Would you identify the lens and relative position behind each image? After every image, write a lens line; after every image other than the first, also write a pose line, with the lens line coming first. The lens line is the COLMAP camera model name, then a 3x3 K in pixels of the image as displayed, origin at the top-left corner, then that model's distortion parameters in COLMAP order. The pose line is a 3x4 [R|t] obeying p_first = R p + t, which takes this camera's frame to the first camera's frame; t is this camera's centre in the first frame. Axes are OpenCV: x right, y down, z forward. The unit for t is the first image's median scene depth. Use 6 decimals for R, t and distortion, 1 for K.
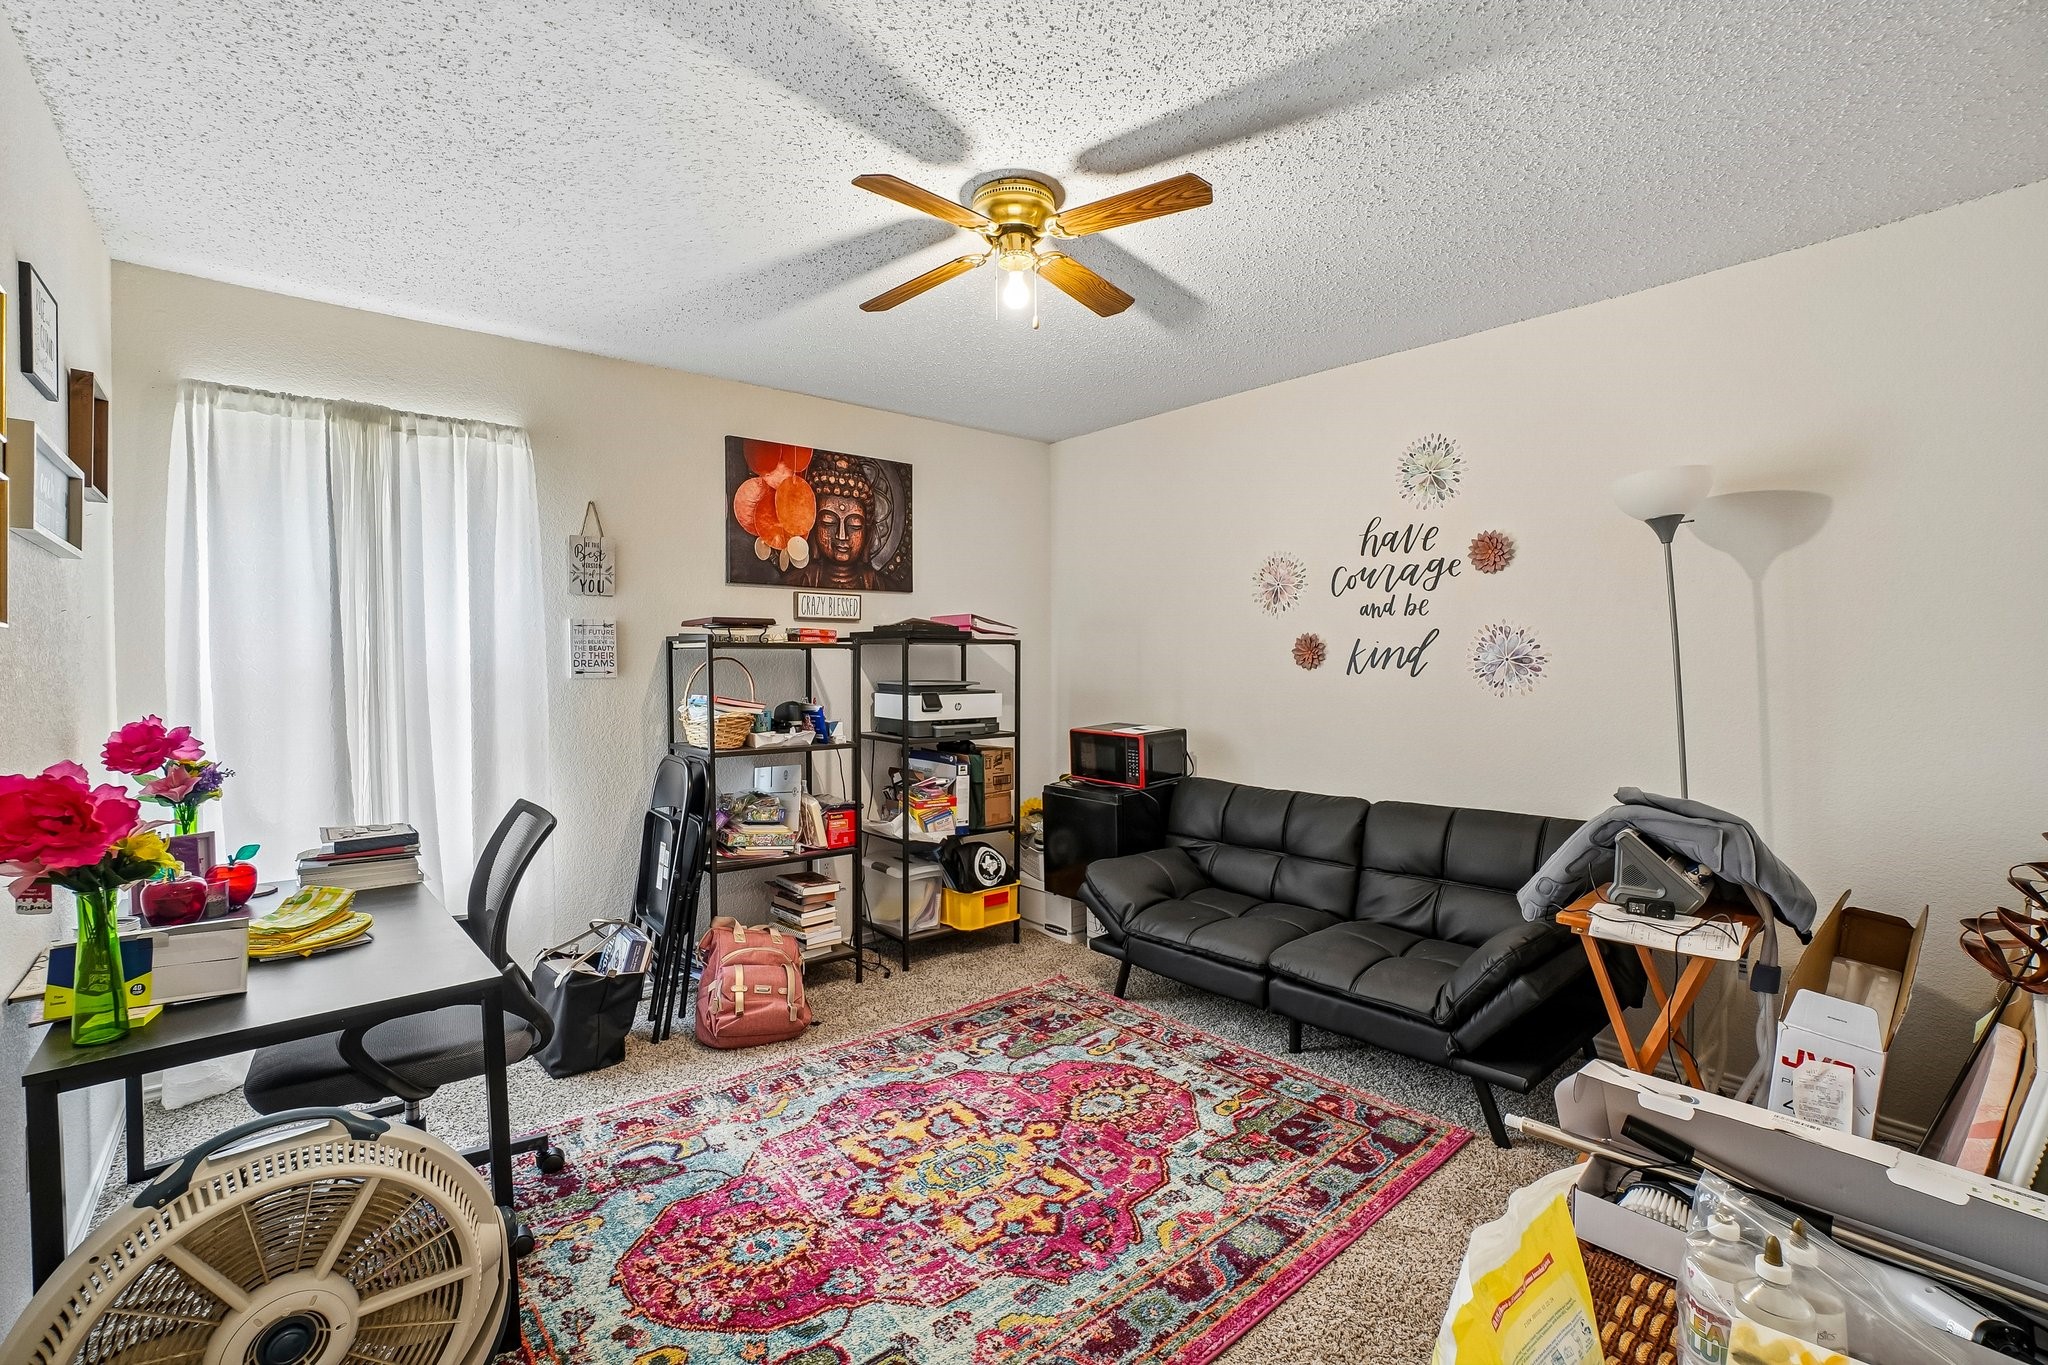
lens RADIAL K [[903.5, 0, 1006.6], [0, 903.5, 679.9], [0, 0, 1]] dist [-0.061802, 0.021861]
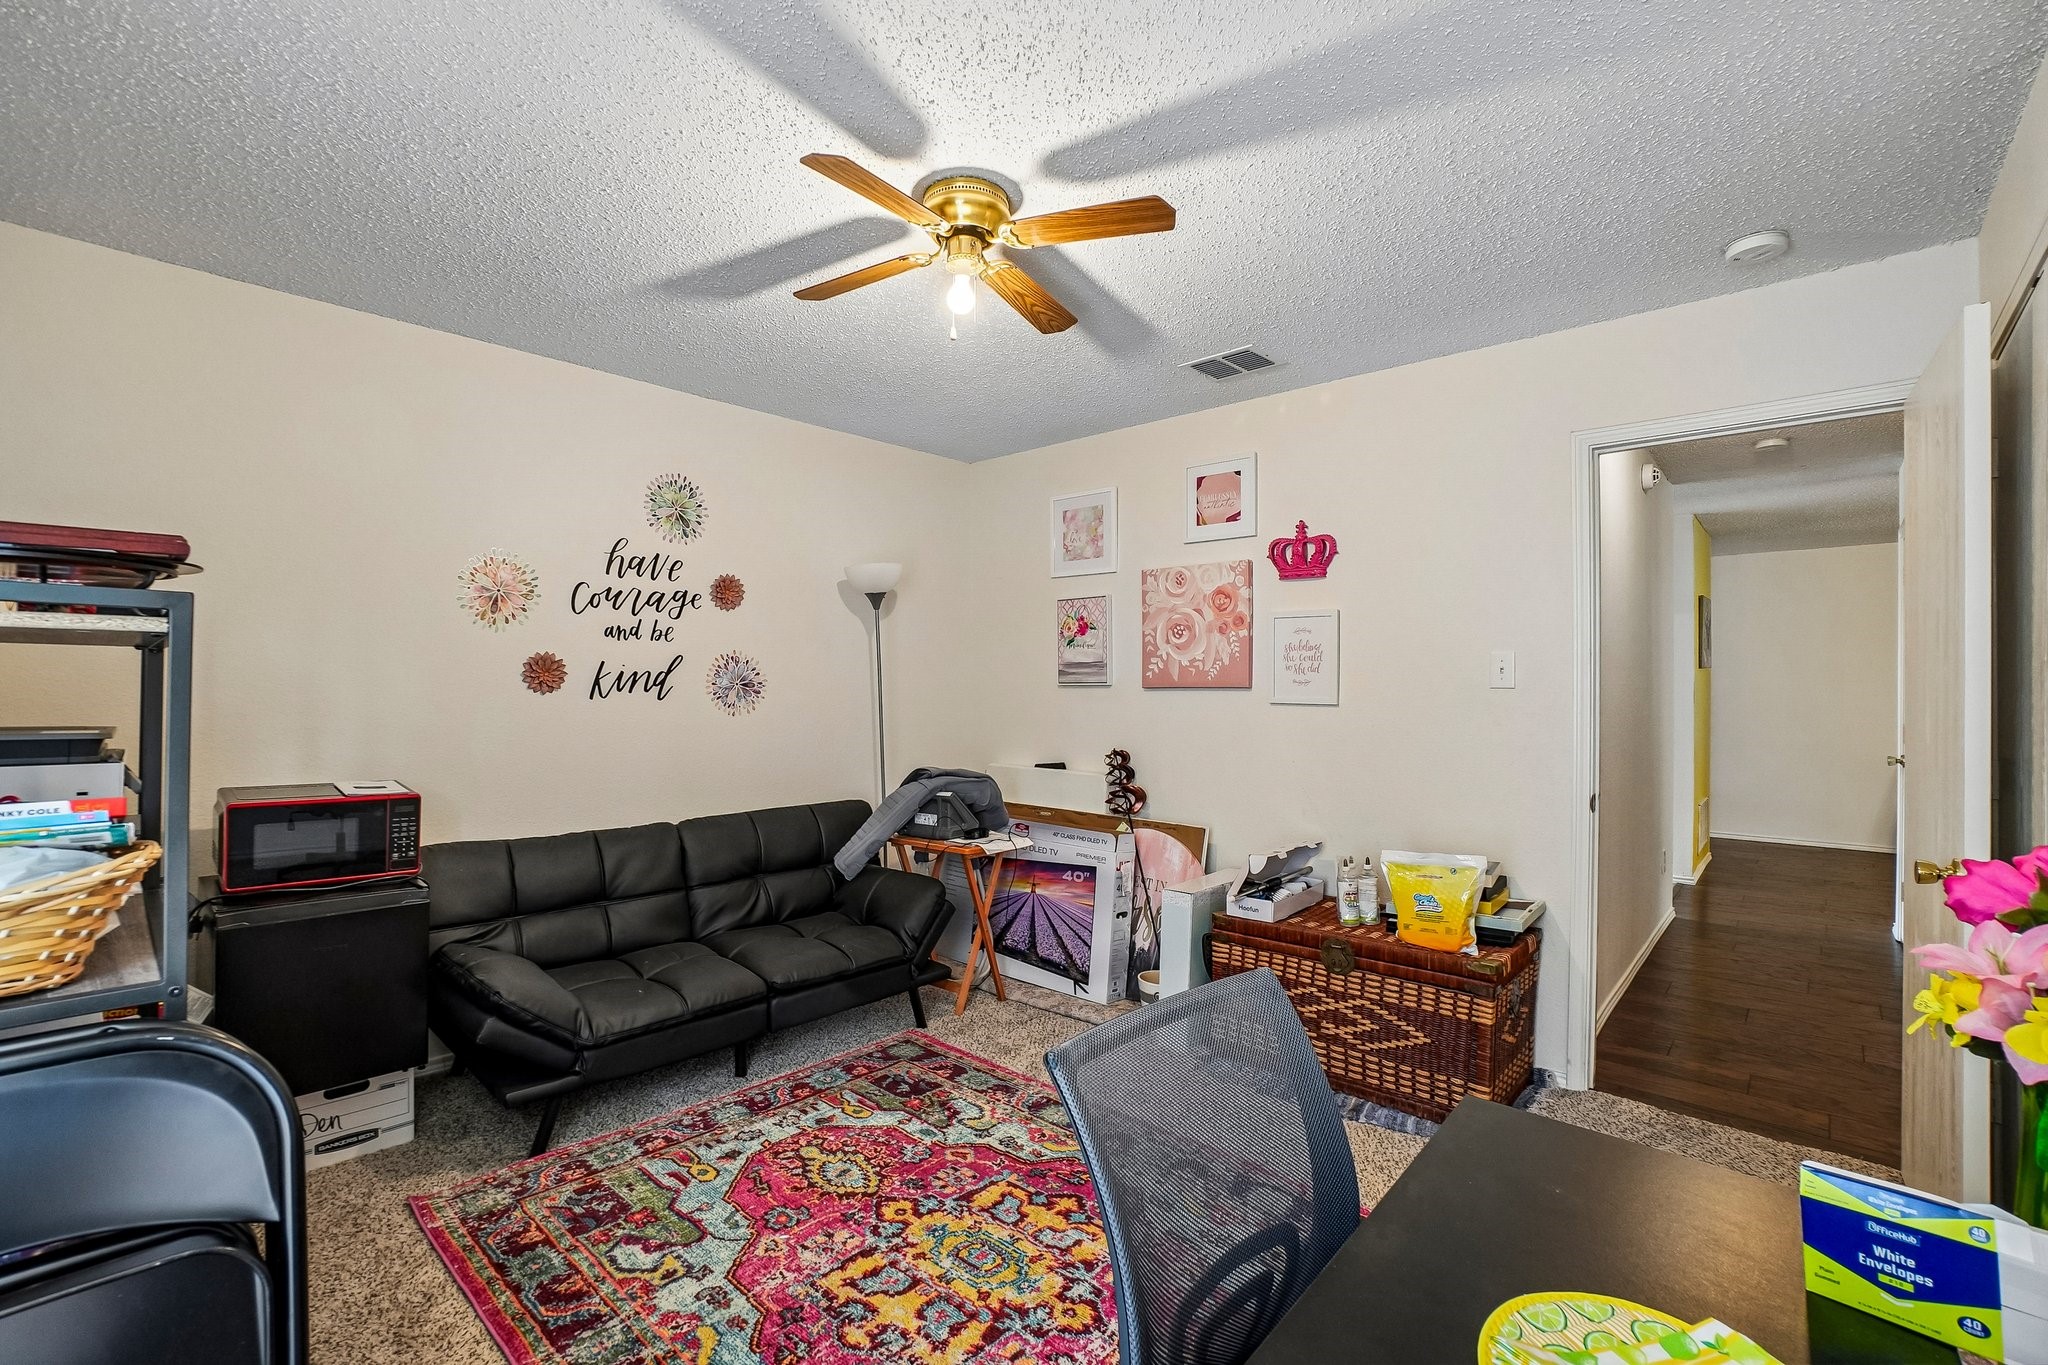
lens RADIAL K [[903.5, 0, 1006.6], [0, 903.5, 679.9], [0, 0, 1]] dist [-0.061802, 0.021861]
pose [[-0.119361, 0.008752, 0.992812, -0.733910], [0.013795, 0.999879, -0.007156, -0.016181], [-0.992755, 0.012842, -0.119468, 0.844442]]
